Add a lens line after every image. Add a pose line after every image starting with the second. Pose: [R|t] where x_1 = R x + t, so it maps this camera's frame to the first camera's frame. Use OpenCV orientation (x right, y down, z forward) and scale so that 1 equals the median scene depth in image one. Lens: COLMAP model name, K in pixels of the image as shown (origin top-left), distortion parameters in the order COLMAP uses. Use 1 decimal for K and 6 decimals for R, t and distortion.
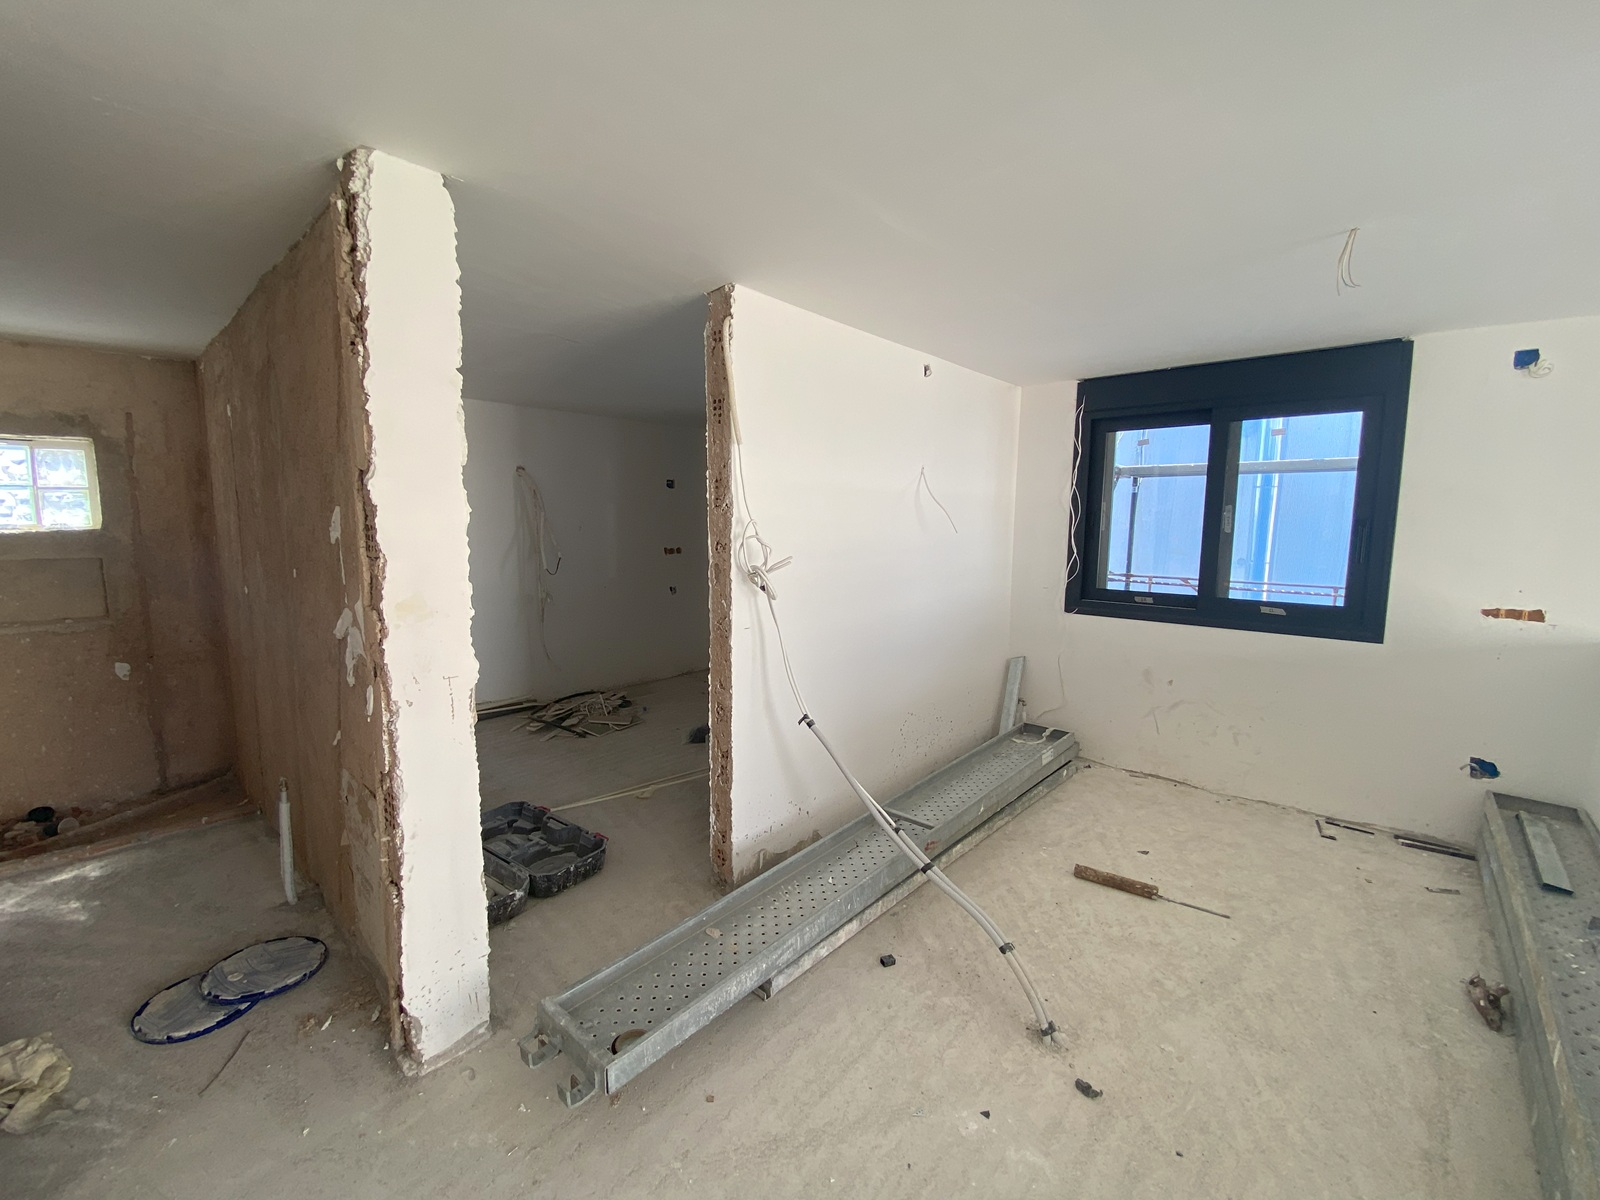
lens RADIAL K [[654.5, 0, 788.3], [0, 654.5, 602.7], [0, 0, 1]] dist [0.035110, -0.027511]
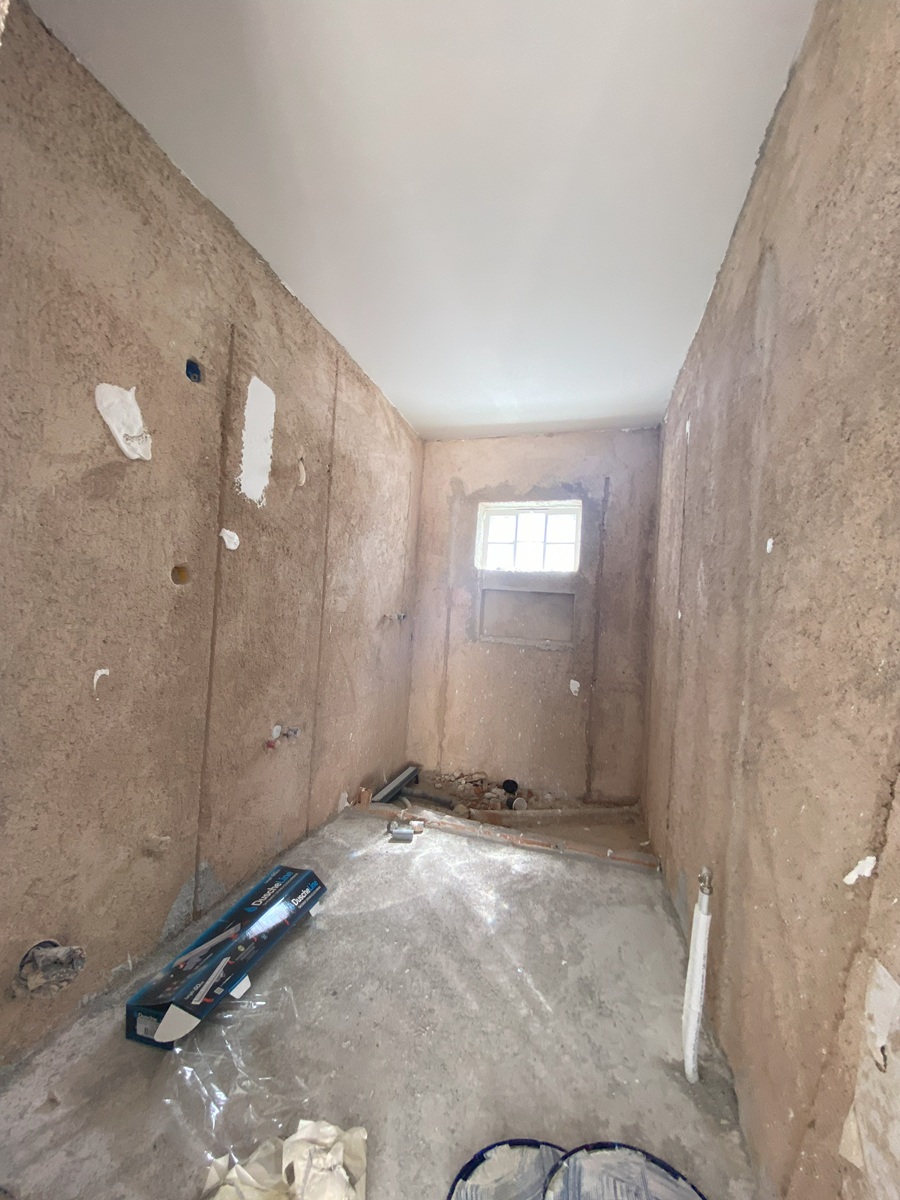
lens RADIAL K [[490.9, 0, 442.5], [0, 490.9, 598.5], [0, 0, 1]] dist [0.035110, -0.027511]
pose [[0.451313, -0.002996, -0.892361, -0.331496], [-0.167134, 0.982015, -0.087825, 0.066731], [0.876575, 0.188781, 0.442695, 0.377670]]
